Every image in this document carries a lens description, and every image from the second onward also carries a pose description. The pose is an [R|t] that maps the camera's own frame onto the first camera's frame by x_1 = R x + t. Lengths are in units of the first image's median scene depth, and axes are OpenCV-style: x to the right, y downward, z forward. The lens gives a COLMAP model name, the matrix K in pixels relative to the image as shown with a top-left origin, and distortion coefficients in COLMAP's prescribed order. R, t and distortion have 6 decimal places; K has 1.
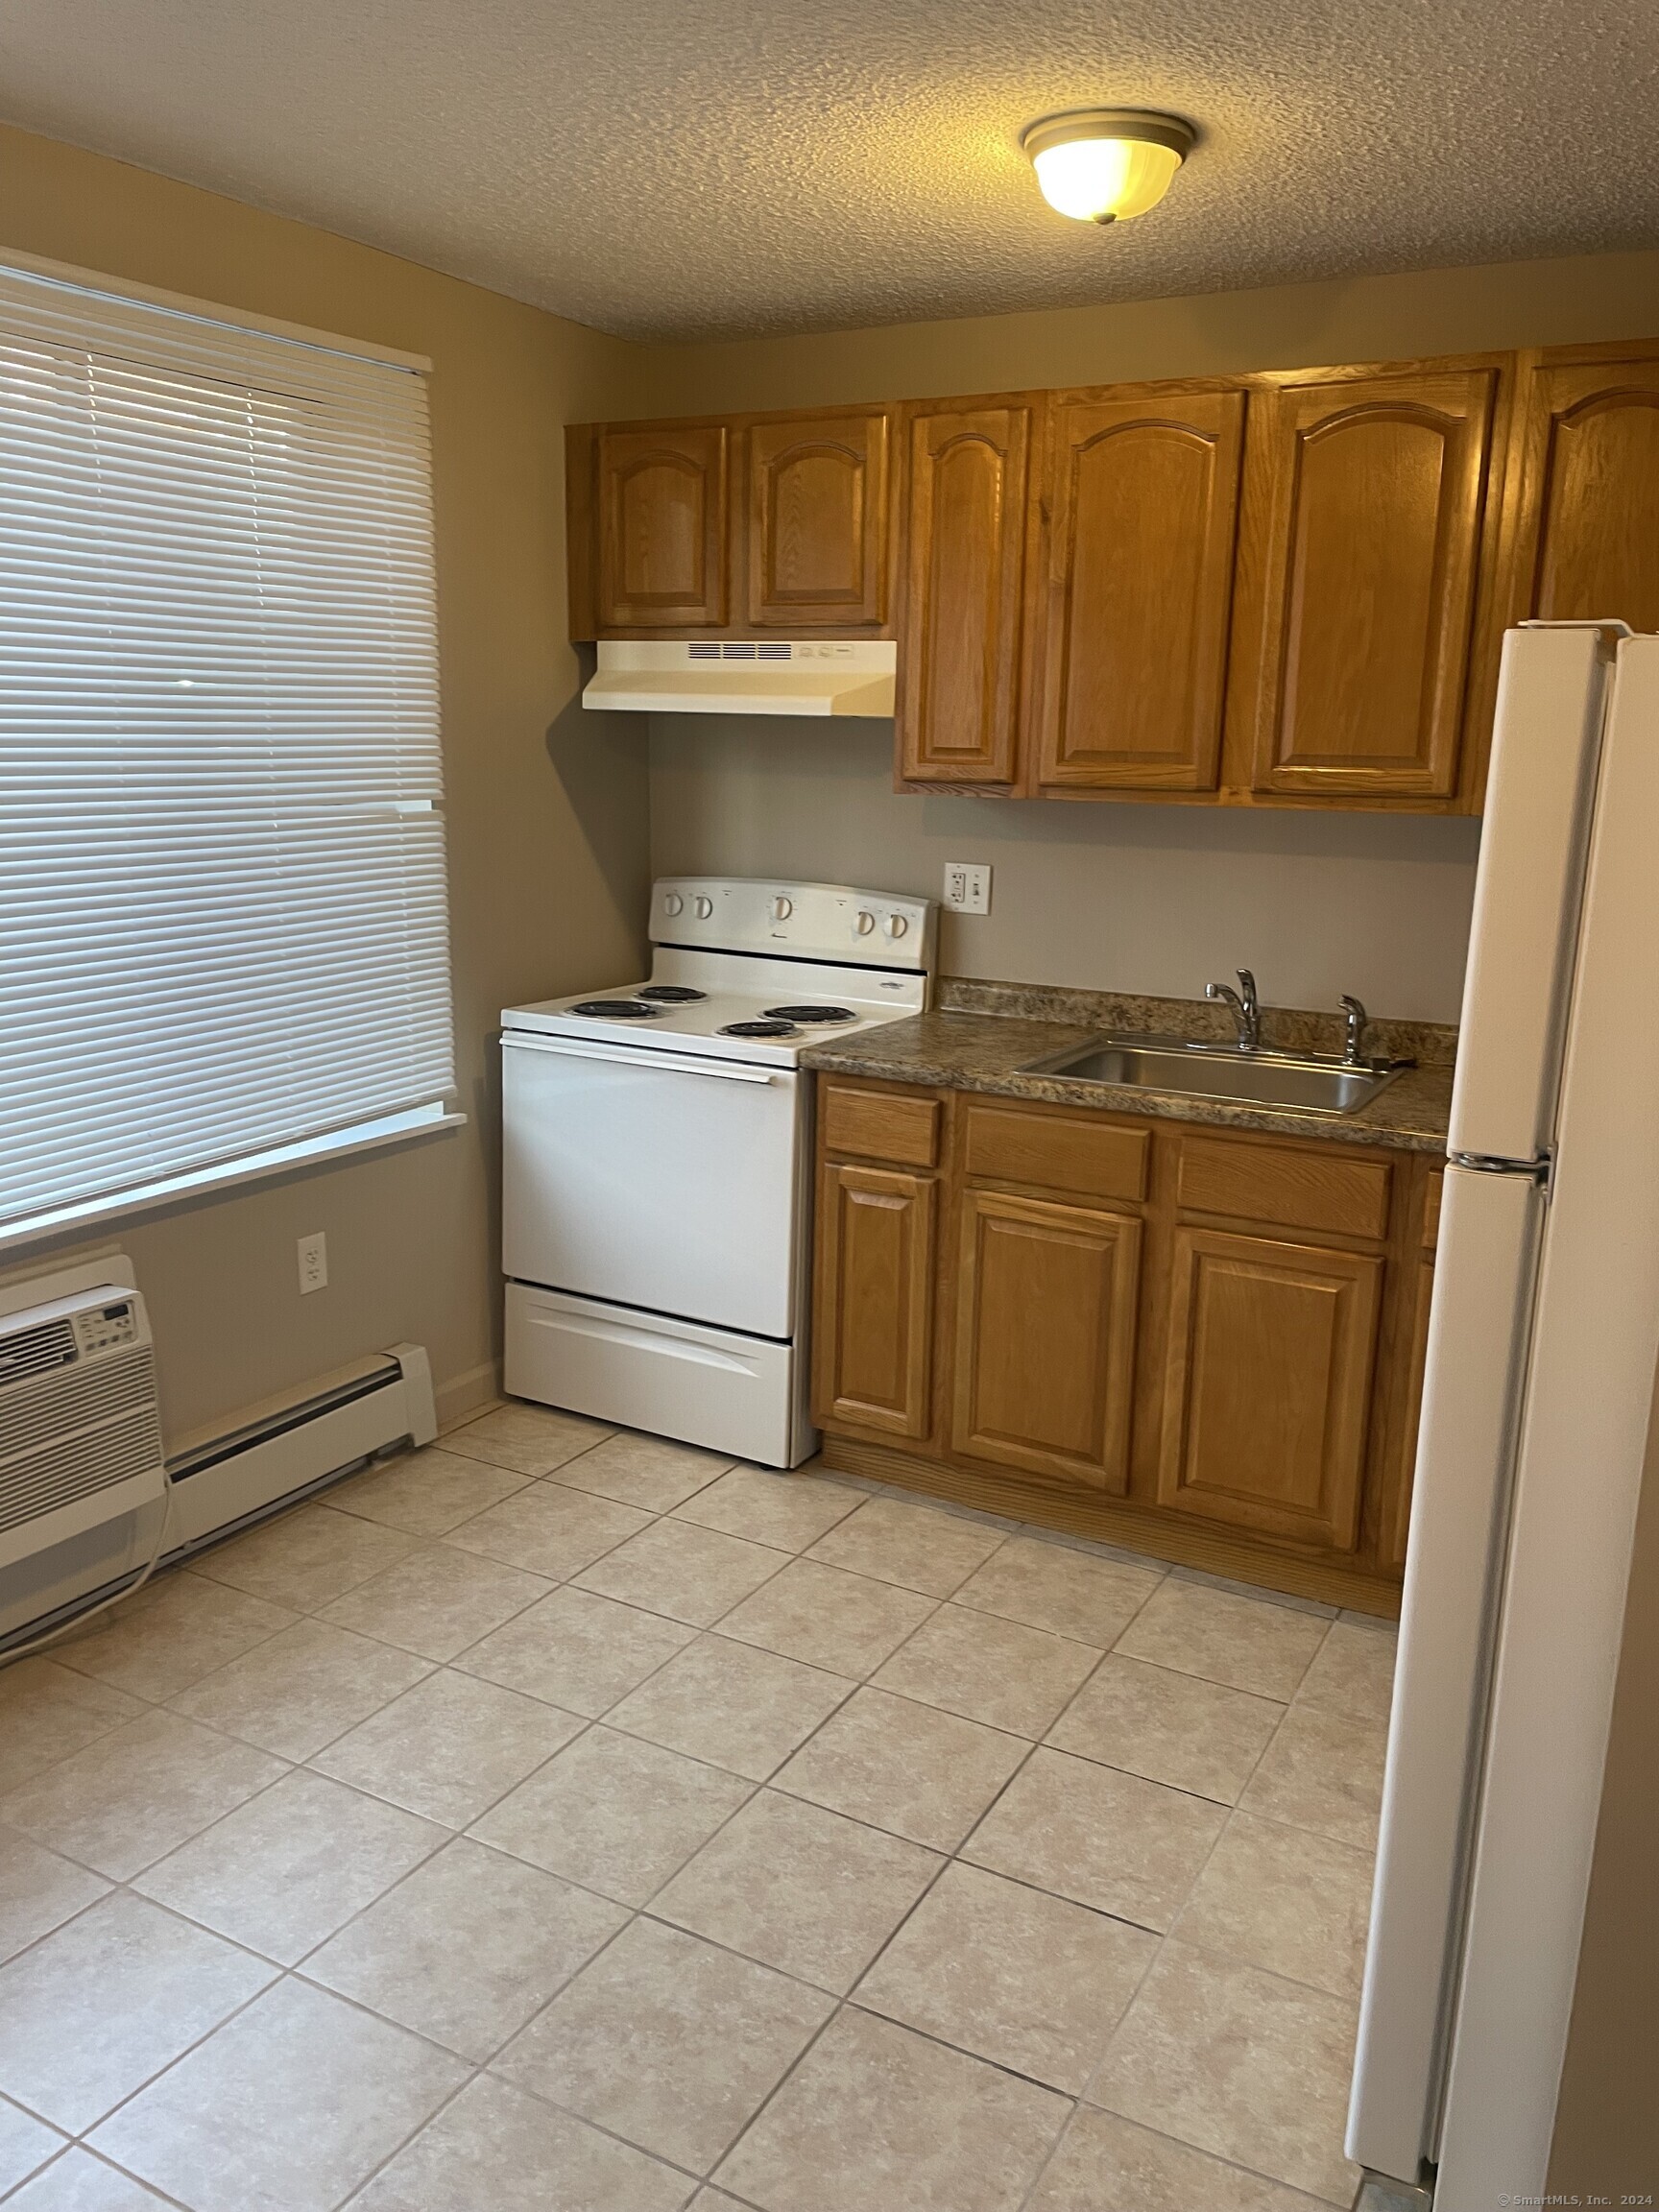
lens RADIAL K [[1653.6, 0, 838.7], [0, 1653.6, 1072.7], [0, 0, 1]] dist [0.078366, -0.102490]
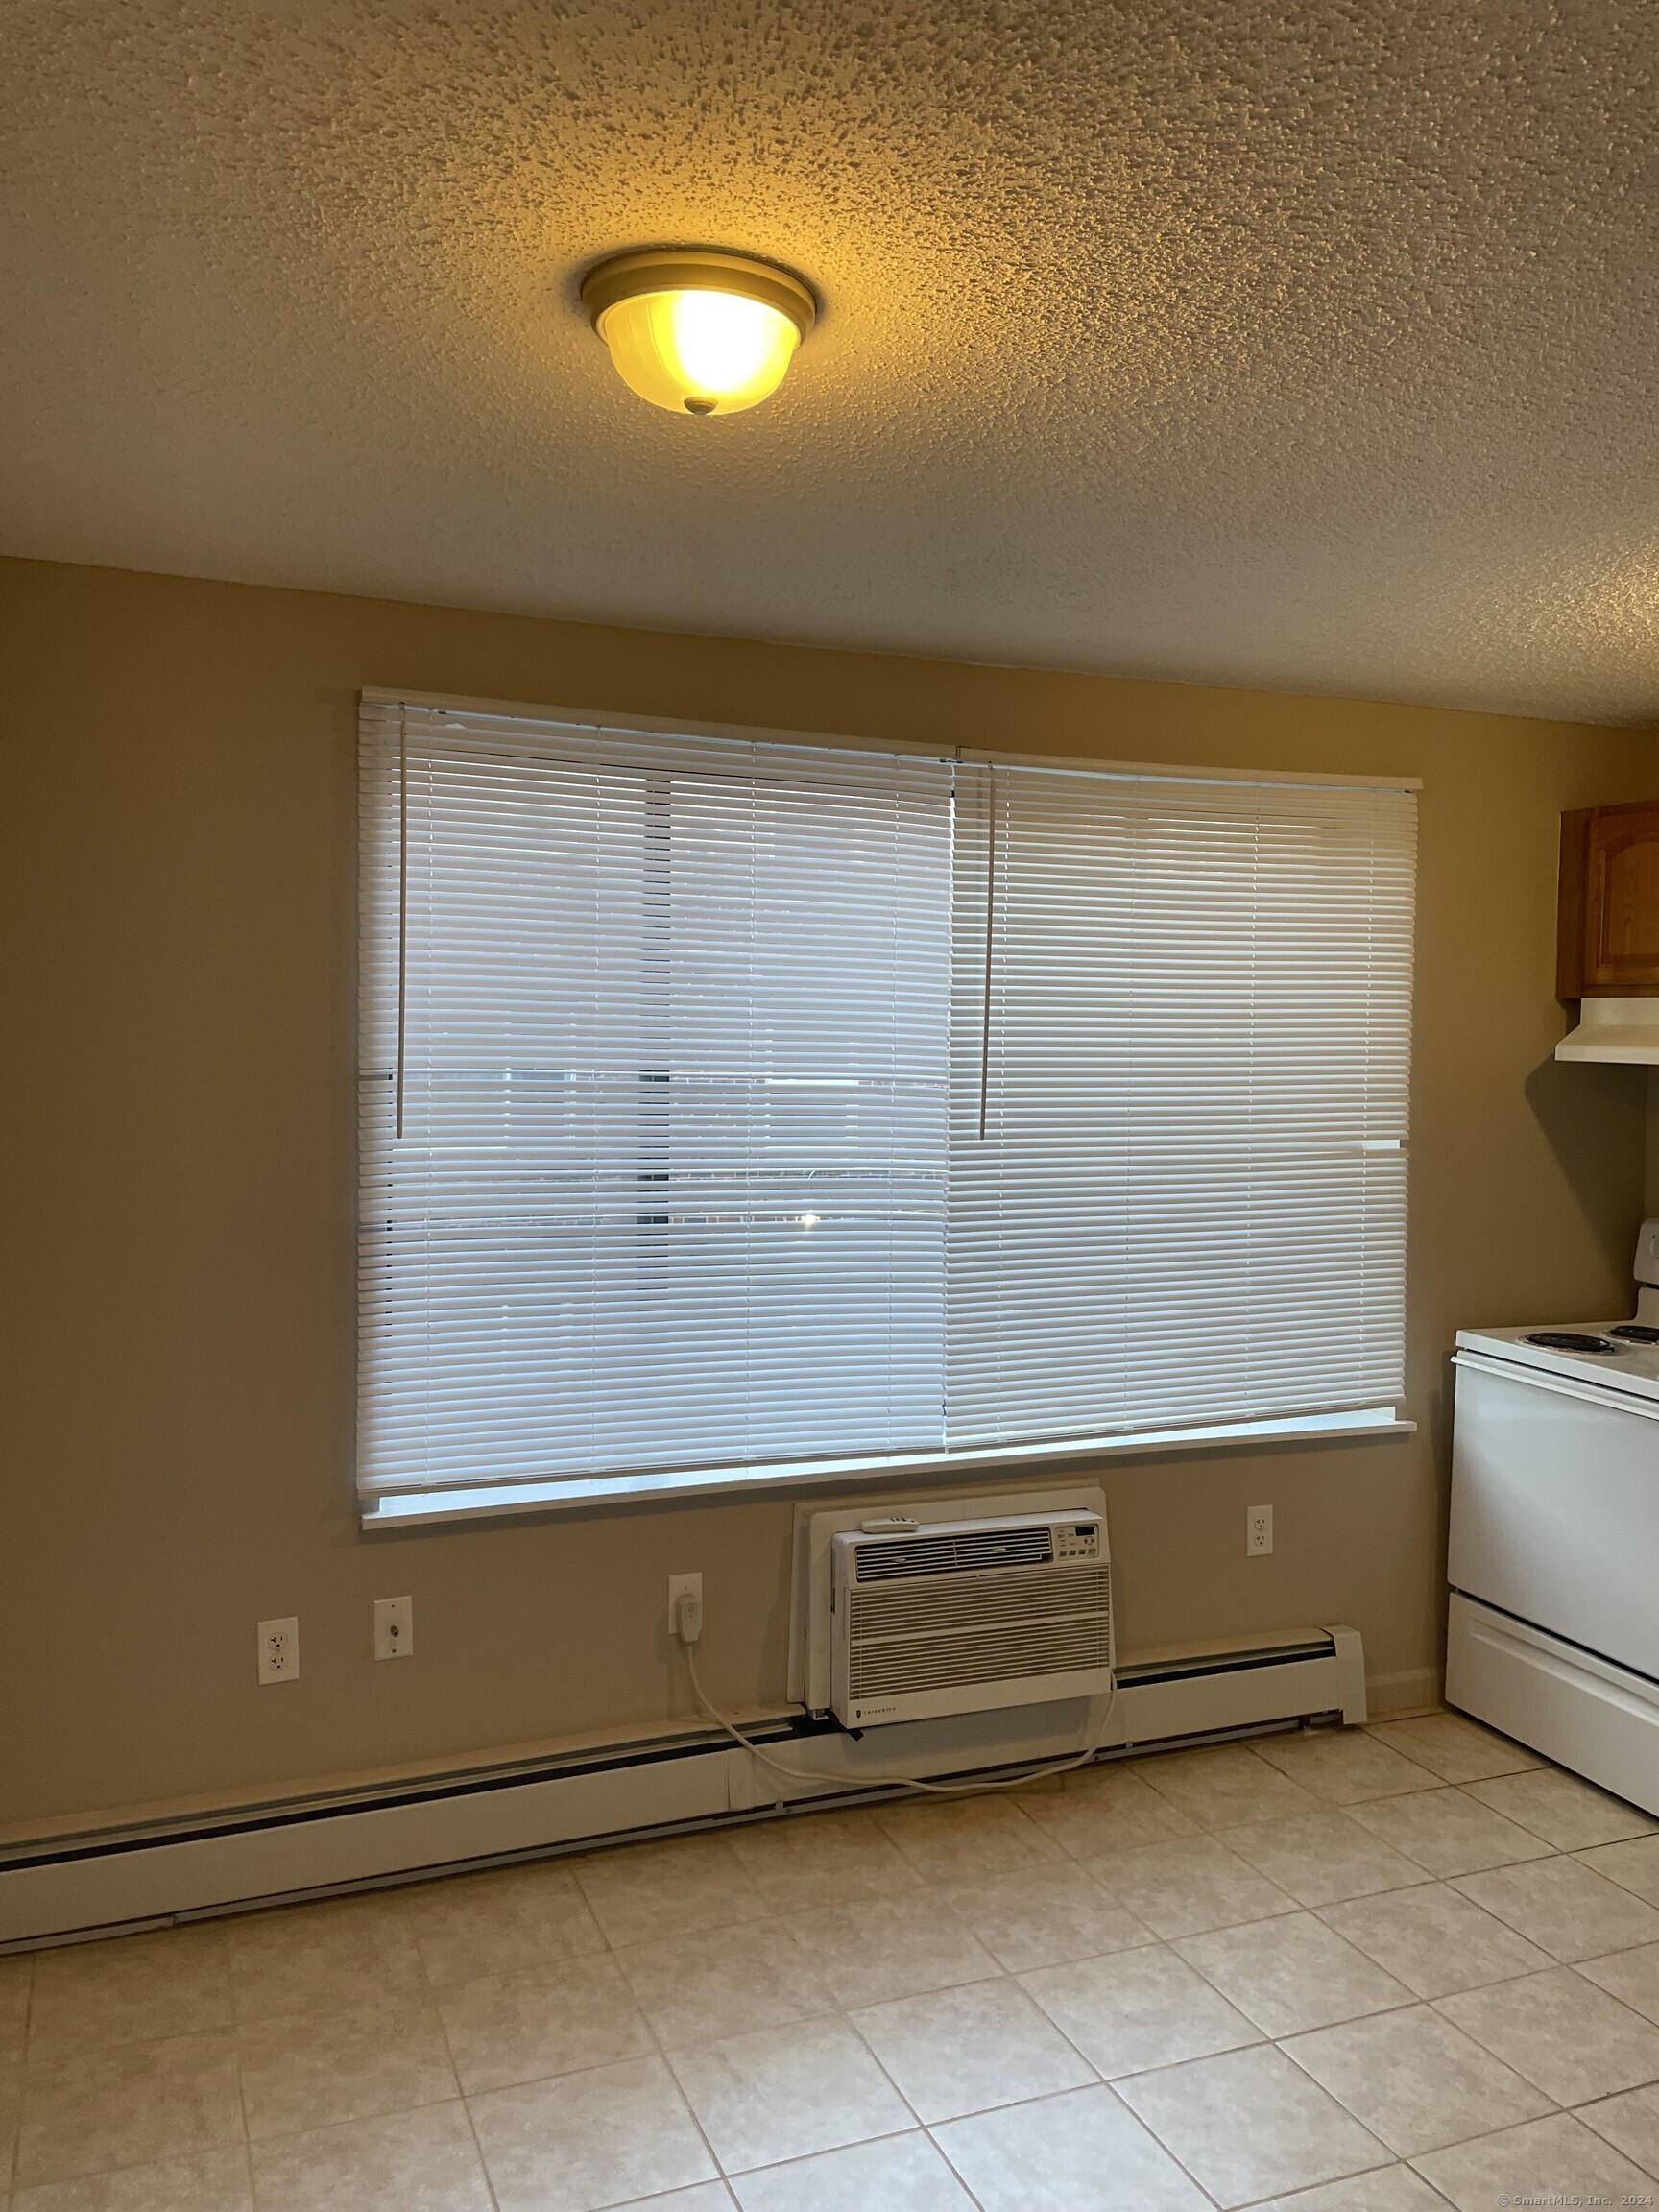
lens RADIAL K [[1653.6, 0, 838.7], [0, 1653.6, 1072.7], [0, 0, 1]] dist [0.078366, -0.102490]
pose [[0.778357, 0.009312, -0.627752, 0.187071], [-0.126186, 0.981806, -0.141895, 0.002980], [0.615010, 0.189659, 0.765371, -0.135023]]
